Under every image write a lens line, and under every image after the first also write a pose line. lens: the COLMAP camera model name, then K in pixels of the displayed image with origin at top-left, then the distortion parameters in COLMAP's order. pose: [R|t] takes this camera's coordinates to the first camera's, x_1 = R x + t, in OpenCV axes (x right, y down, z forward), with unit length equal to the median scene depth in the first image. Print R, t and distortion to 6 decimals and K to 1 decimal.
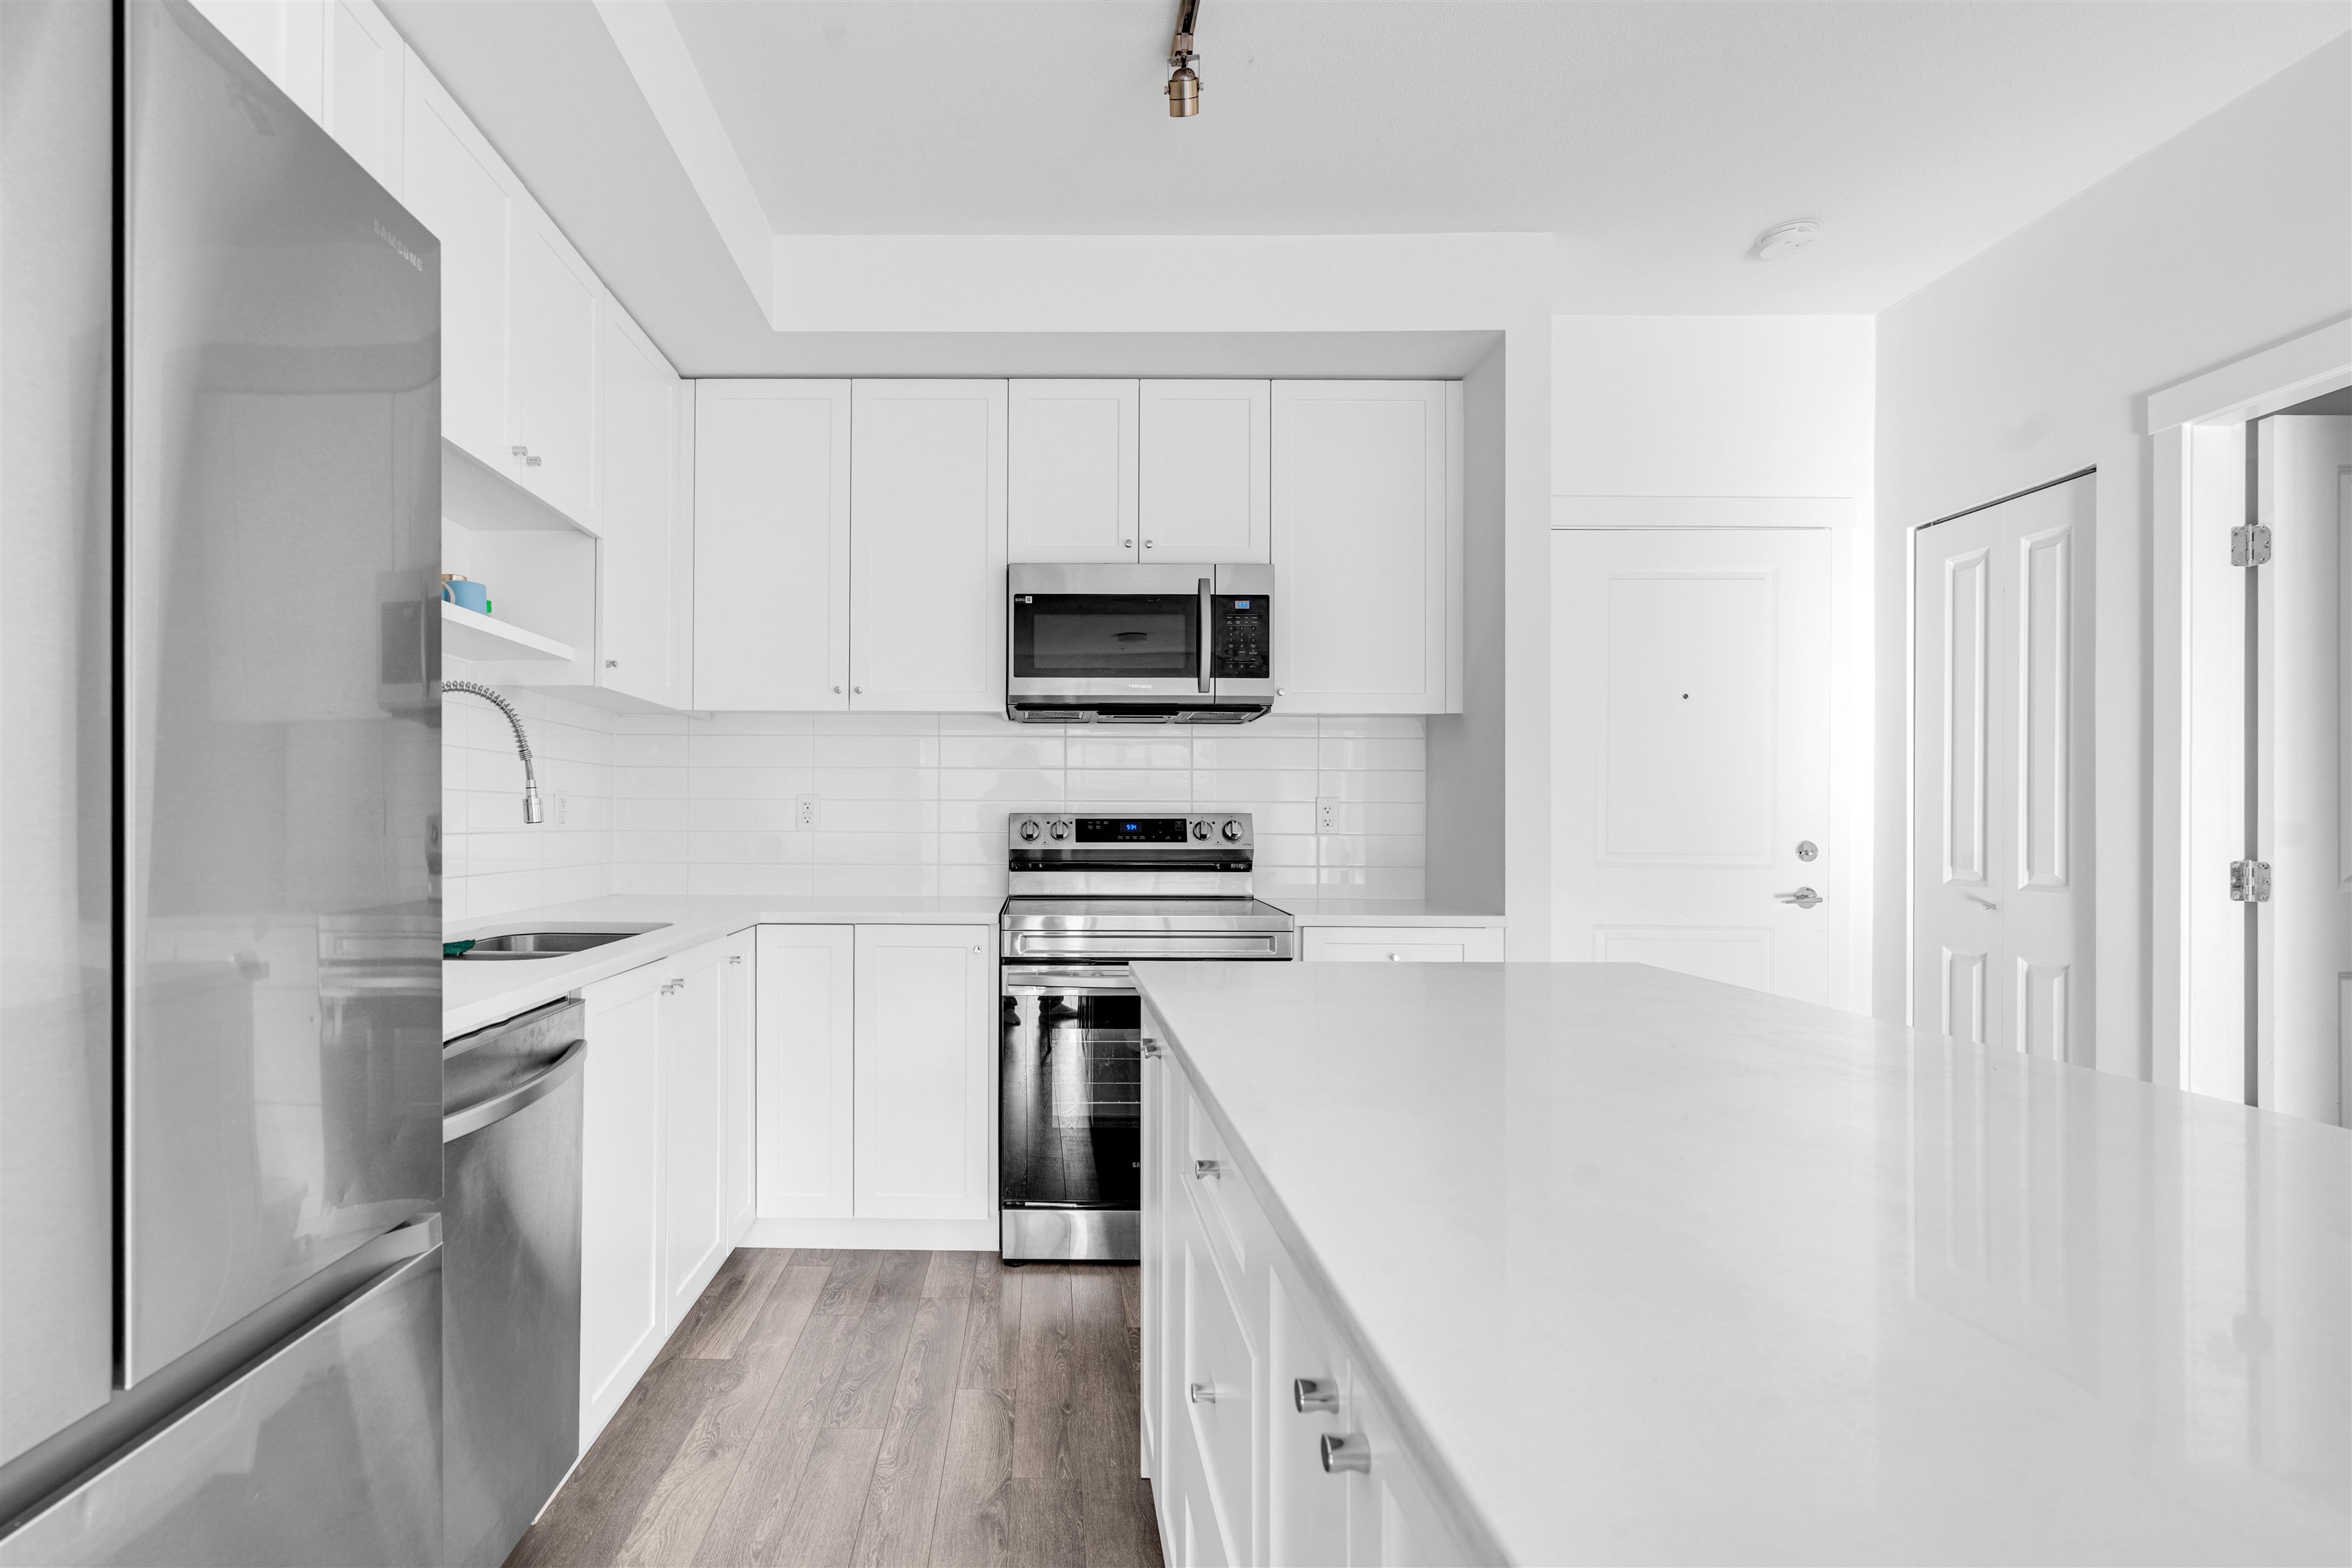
lens RADIAL K [[1063.9, 0, 1141.3], [0, 1063.9, 823.7], [0, 0, 1]] dist [-0.004562, 0.000678]
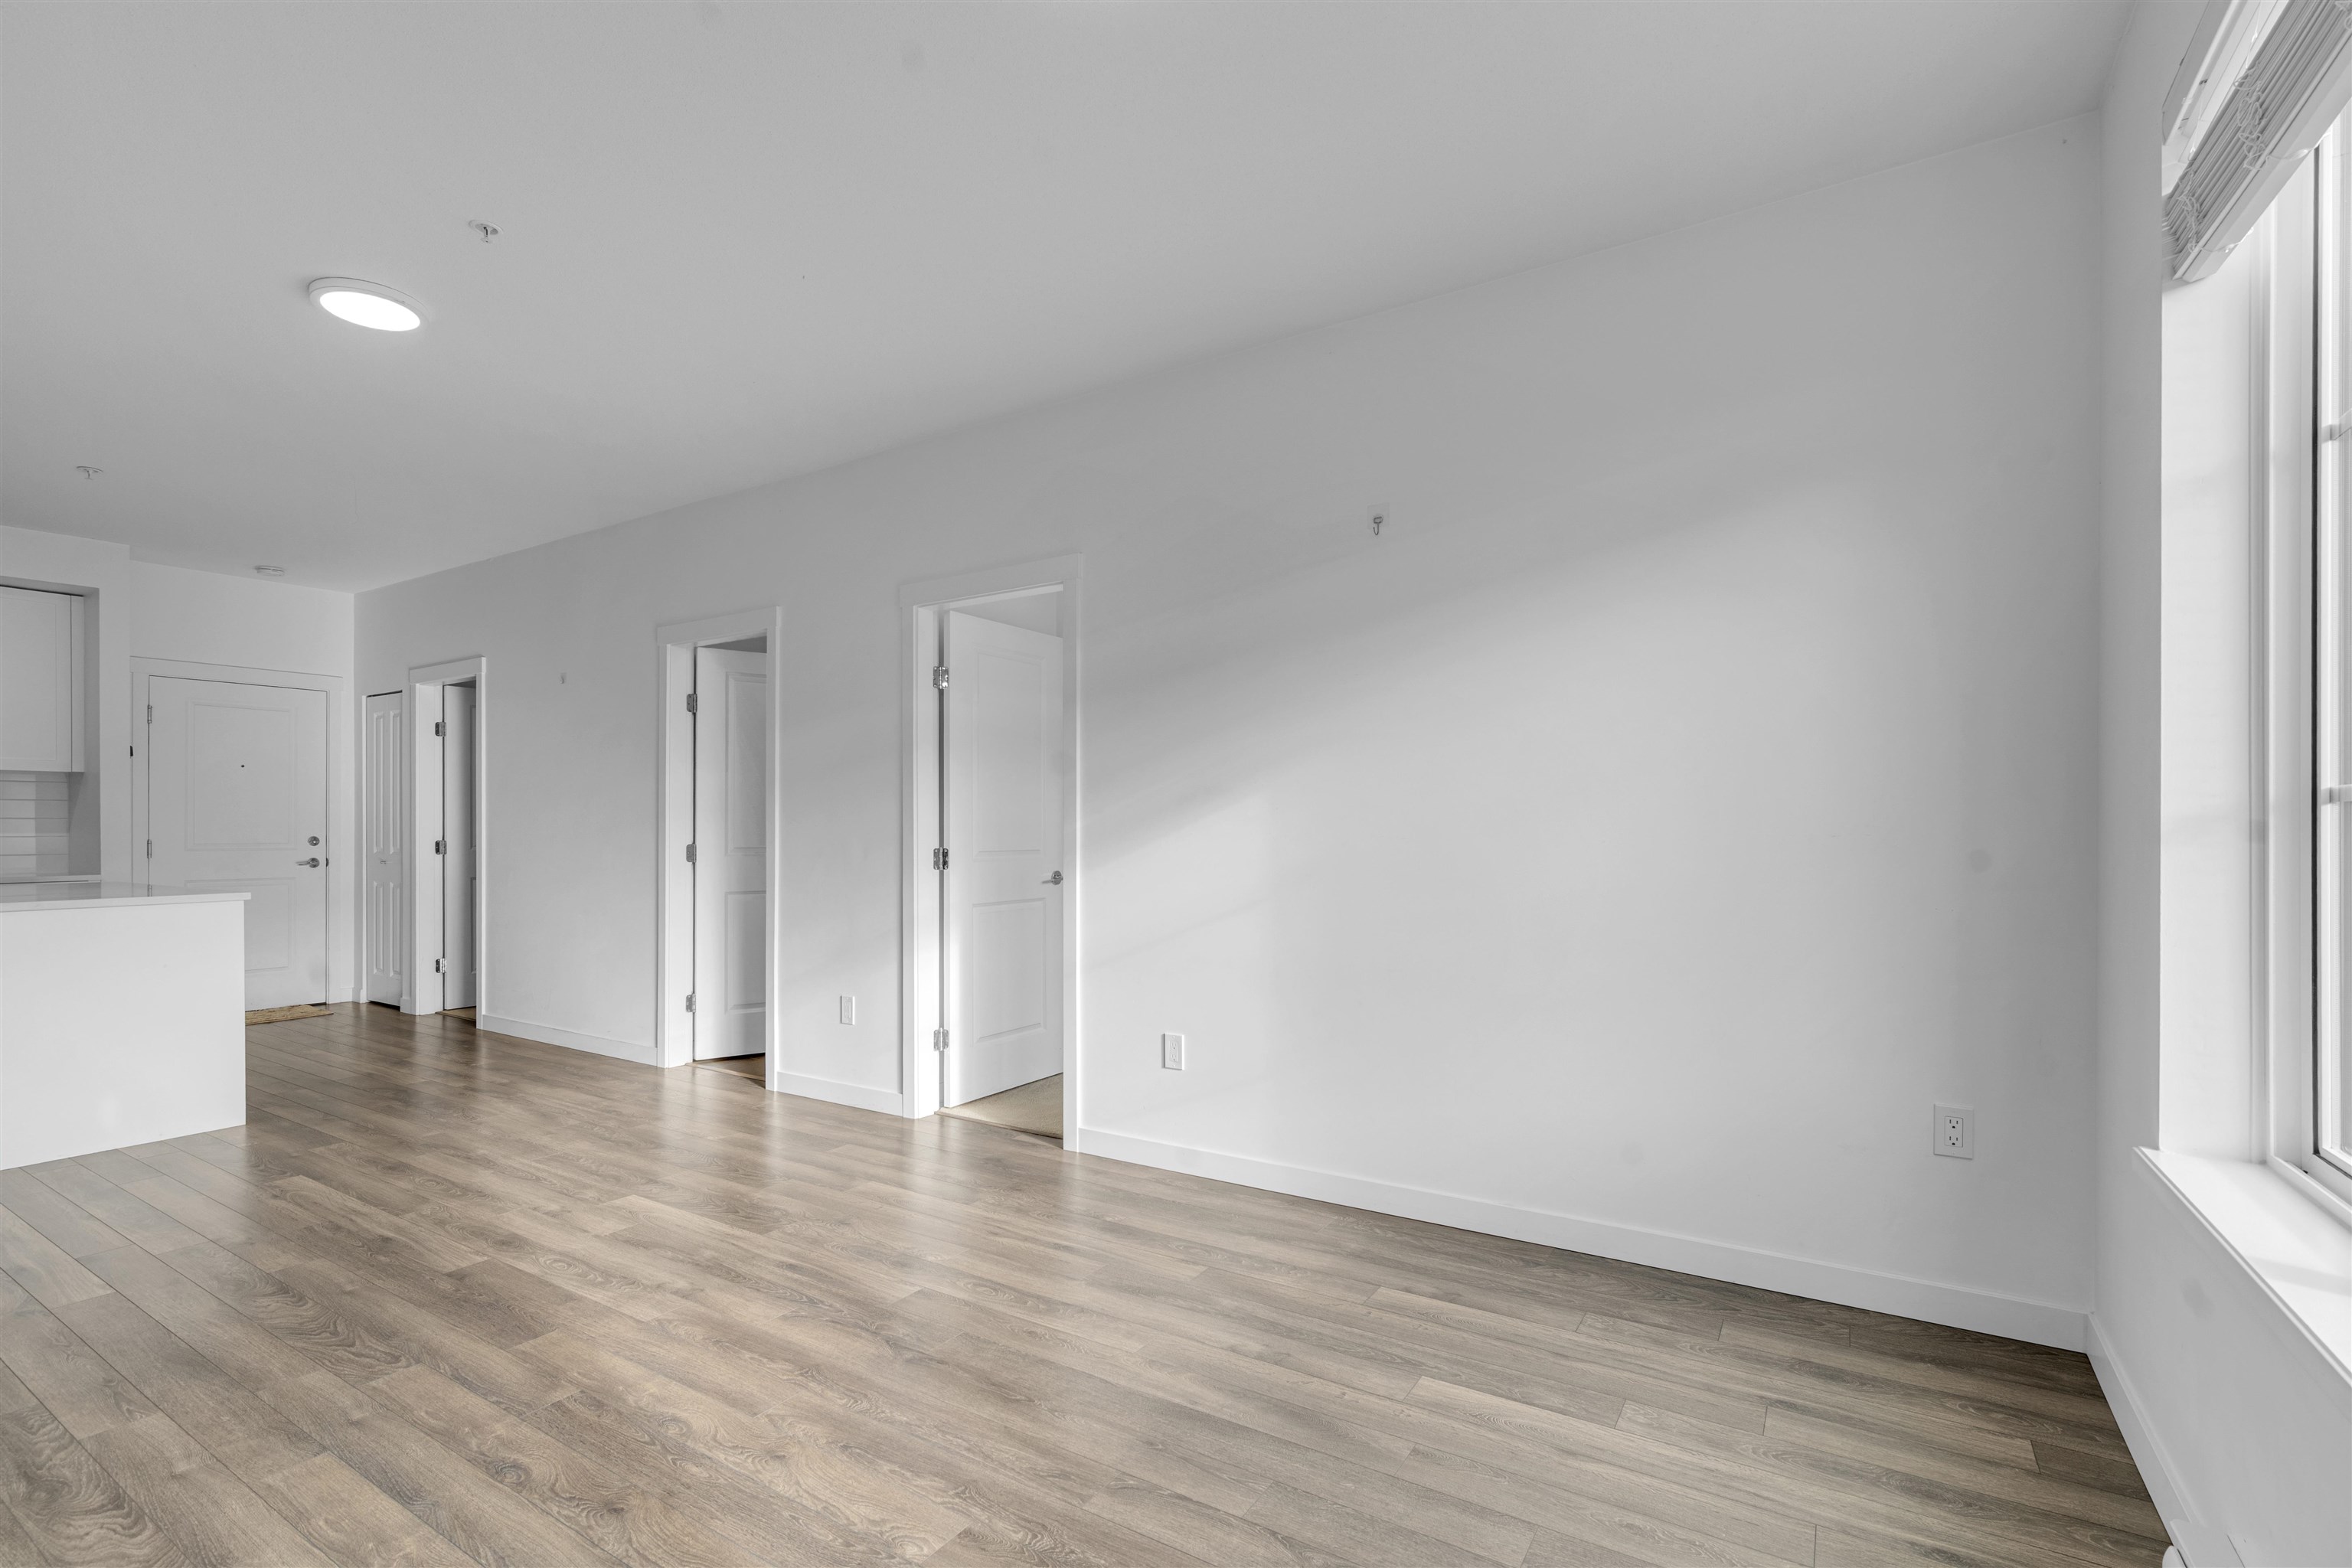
lens RADIAL K [[1063.9, 0, 1141.3], [0, 1063.9, 823.7], [0, 0, 1]] dist [-0.004562, 0.000678]
pose [[0.620498, -0.000475, 0.784208, -0.012331], [0.002325, 0.999997, -0.001234, -0.002312], [-0.784204, 0.002589, 0.620497, -1.617456]]
